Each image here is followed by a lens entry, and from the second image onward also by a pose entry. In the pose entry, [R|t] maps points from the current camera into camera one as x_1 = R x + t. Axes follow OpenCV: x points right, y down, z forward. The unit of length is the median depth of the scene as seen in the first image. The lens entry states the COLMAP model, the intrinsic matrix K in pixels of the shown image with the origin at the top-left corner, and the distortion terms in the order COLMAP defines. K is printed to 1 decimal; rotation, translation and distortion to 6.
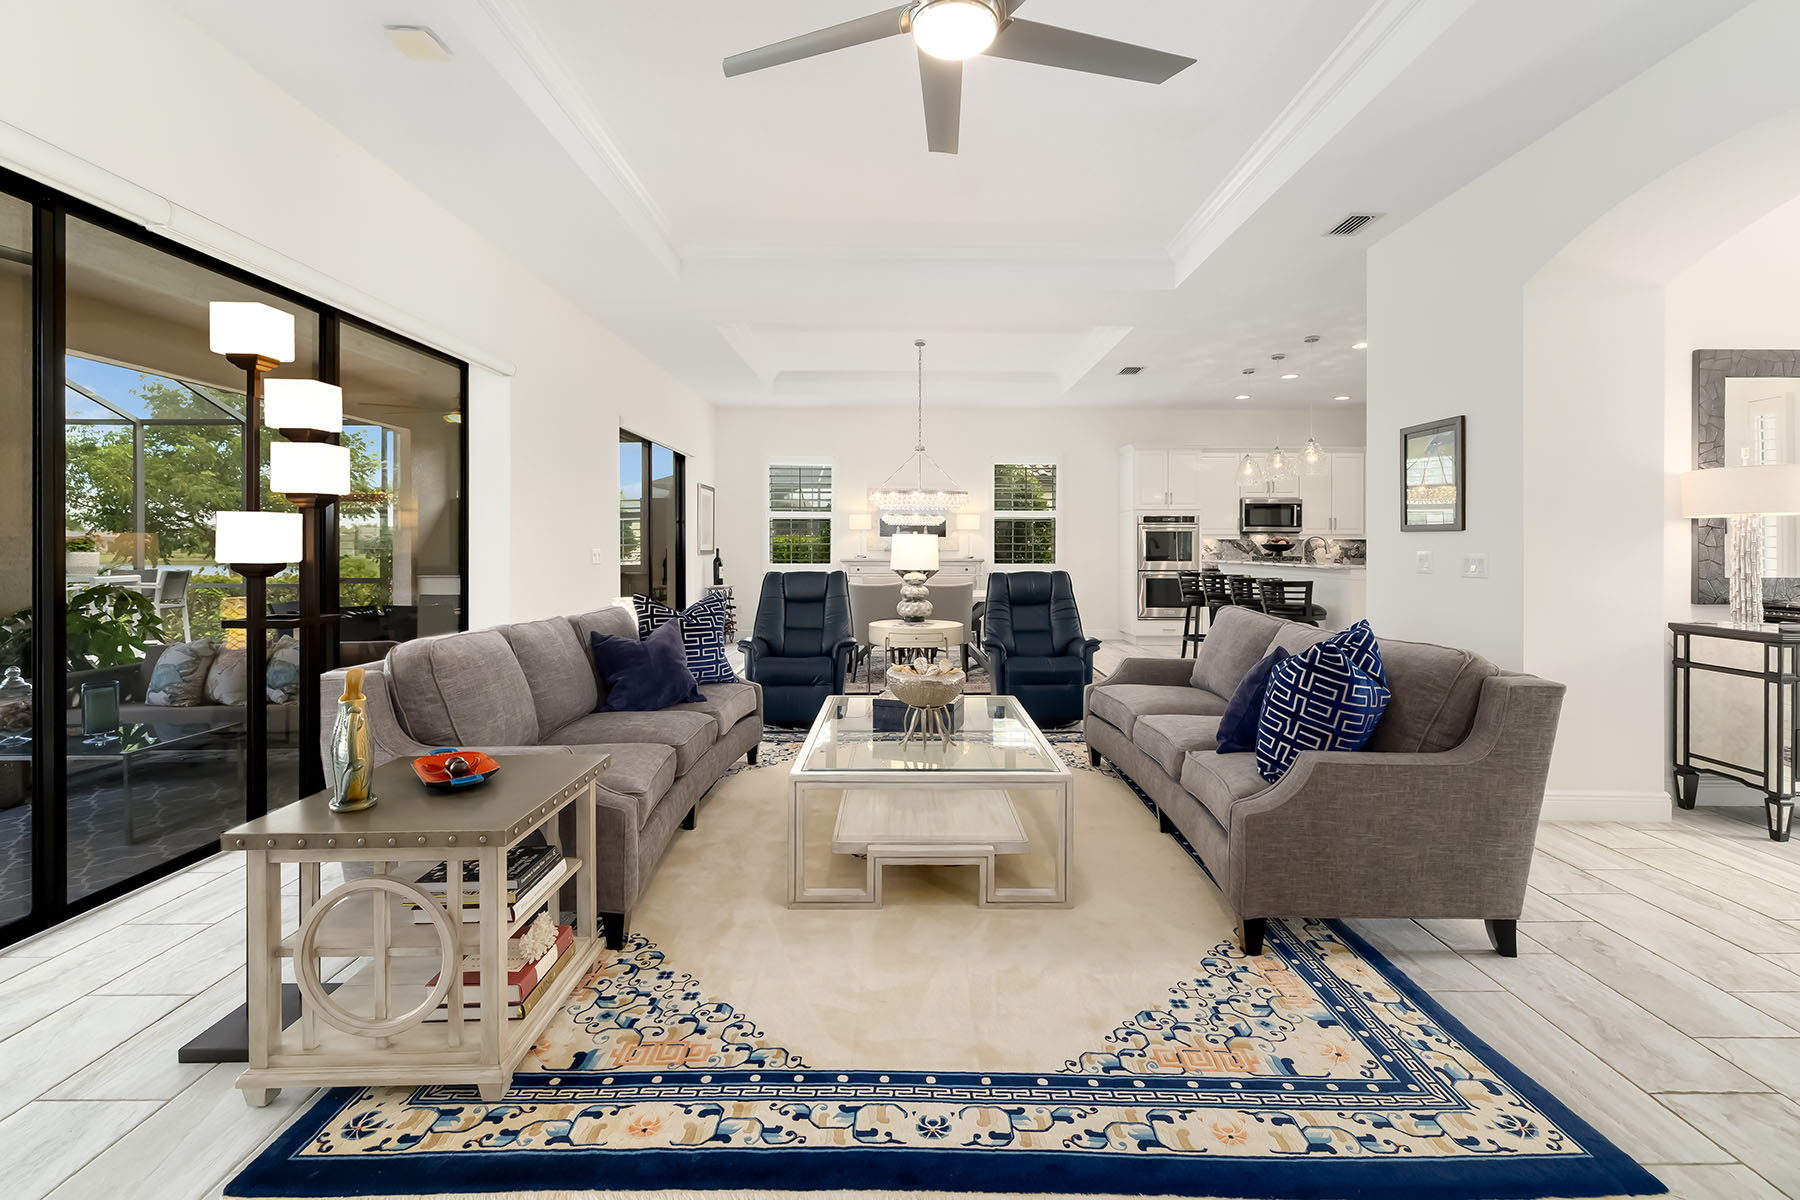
lens RADIAL K [[769.9, 0, 918.2], [0, 769.9, 544.4], [0, 0, 1]] dist [0.002529, 0.000006]
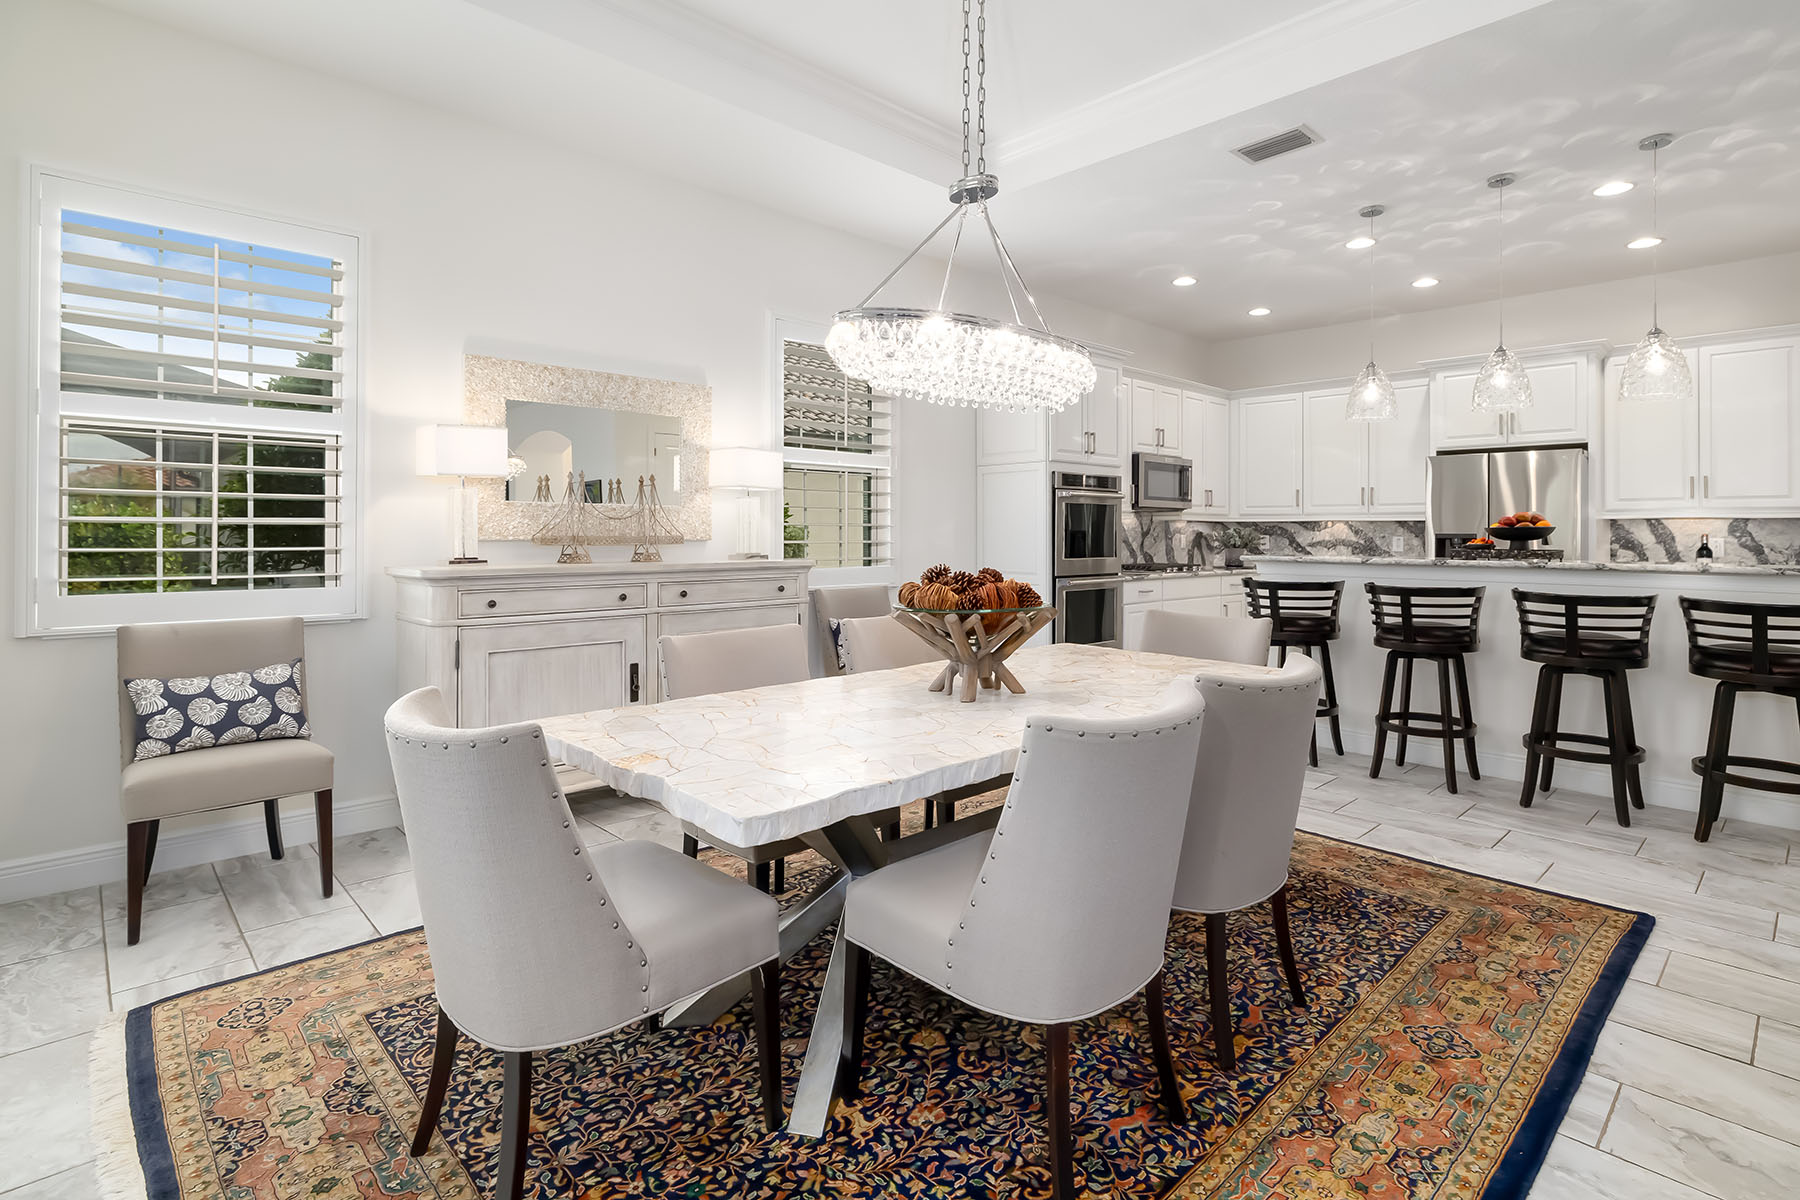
lens RADIAL K [[894.3, 0, 904.8], [0, 894.3, 530.7], [0, 0, 1]] dist [-0.003794, -0.000743]
pose [[0.741334, 0.003750, 0.671126, -0.845014], [-0.005133, 0.999987, 0.000082, 0.012670], [-0.671117, -0.003505, 0.741343, 2.665561]]
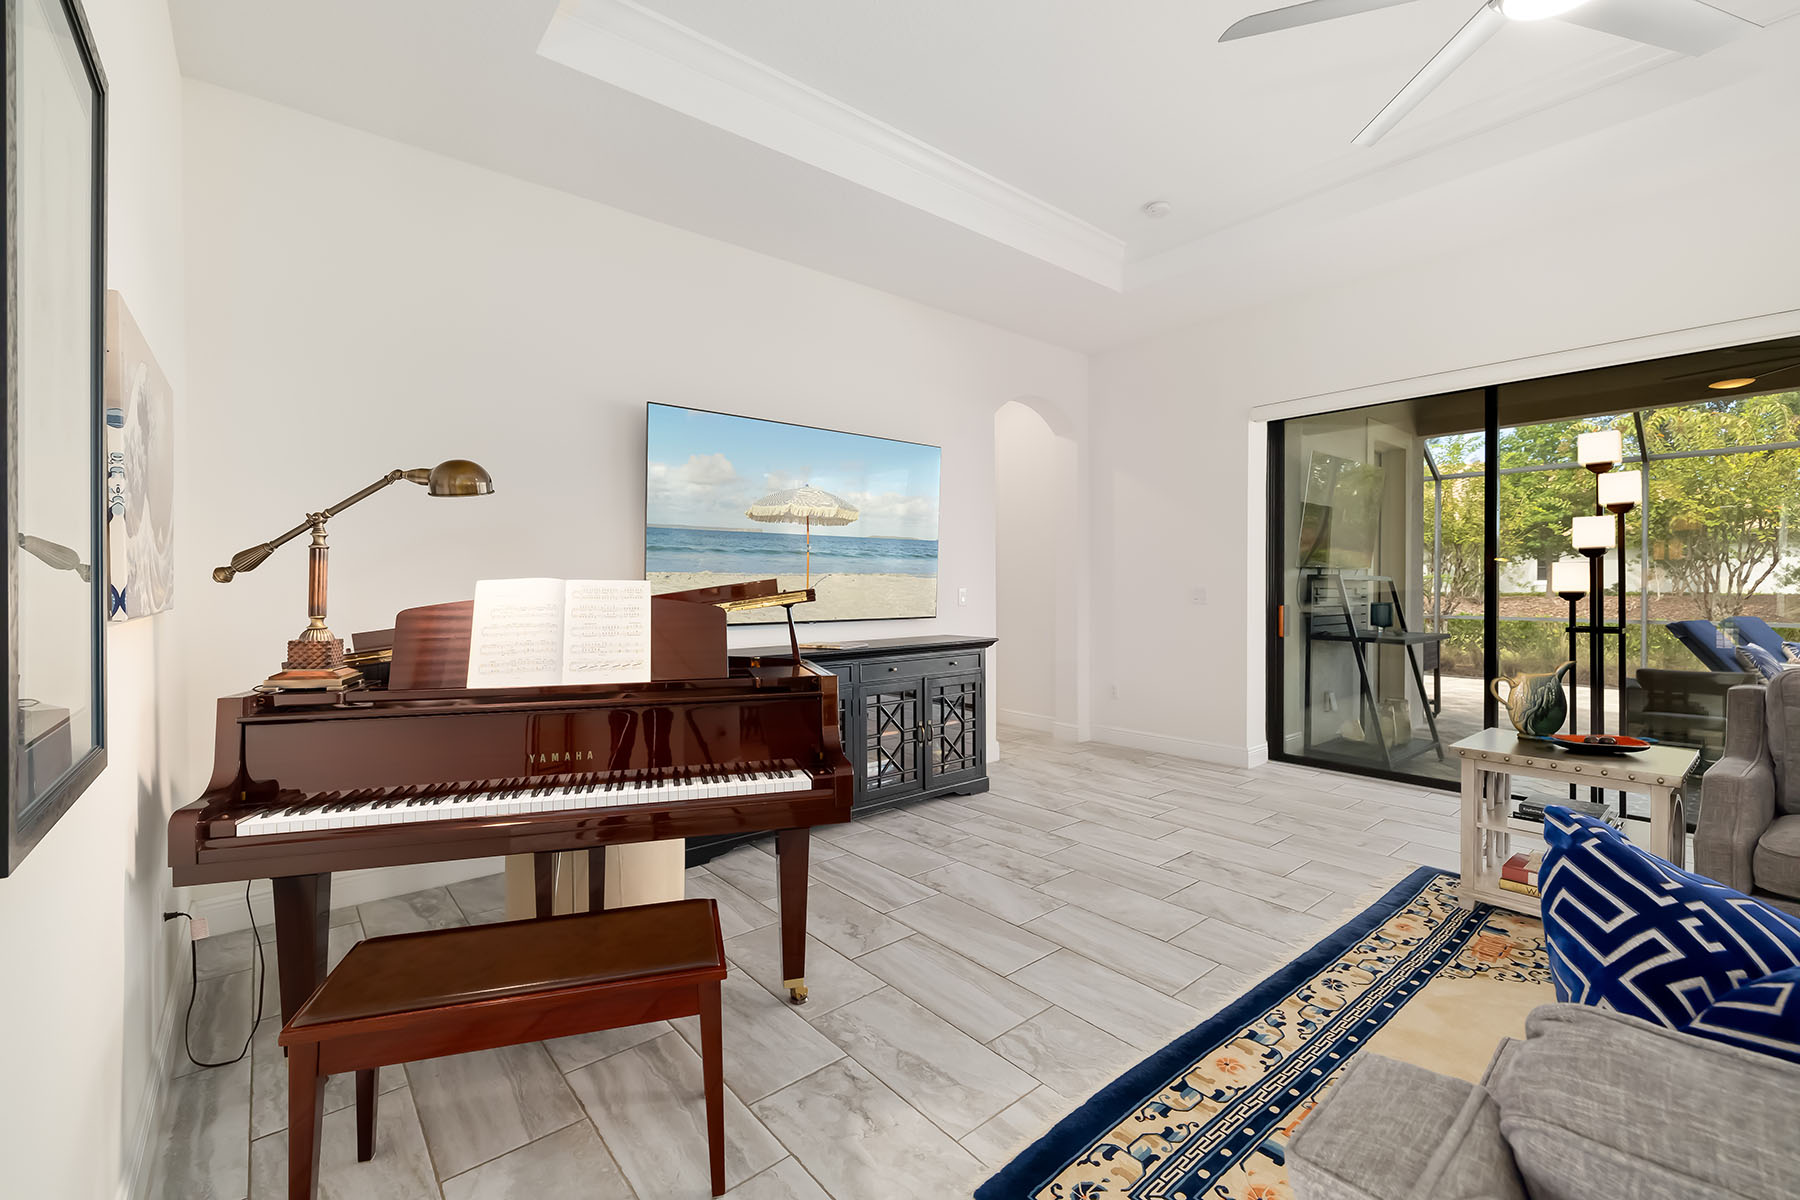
lens RADIAL K [[760.5, 0, 902.7], [0, 760.5, 586.2], [0, 0, 1]] dist [-0.002176, -0.000185]
pose [[-0.770951, 0.004095, -0.636881, 1.079881], [0.004833, 0.999988, 0.000579, 0.001229], [0.636876, -0.002632, -0.770962, 1.103239]]
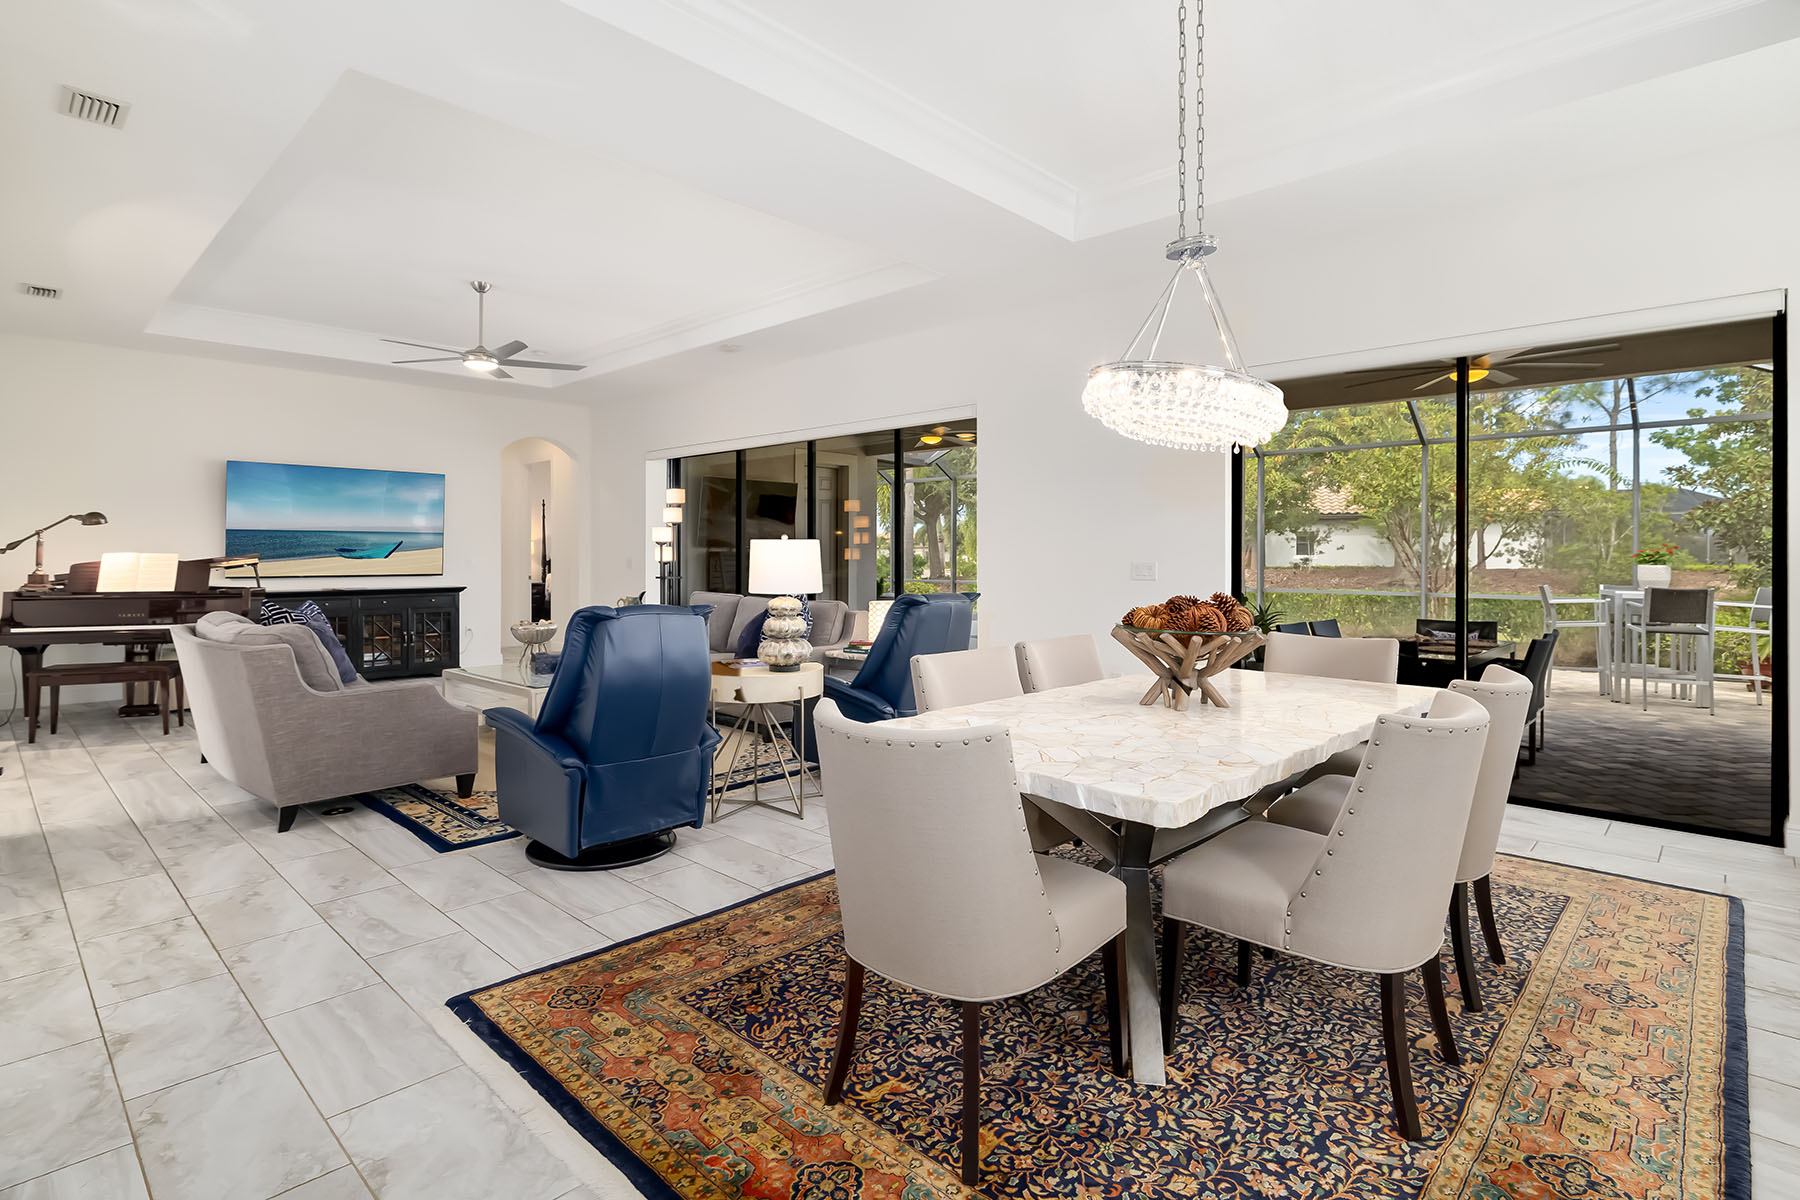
lens RADIAL K [[896.6, 0, 902.9], [0, 896.6, 551.5], [0, 0, 1]] dist [0.000006, -0.000135]
pose [[-0.693214, -0.006098, -0.720706, 1.197182], [-0.001694, 0.999975, -0.006831, 0.000973], [0.720730, -0.003514, -0.693207, 4.060694]]
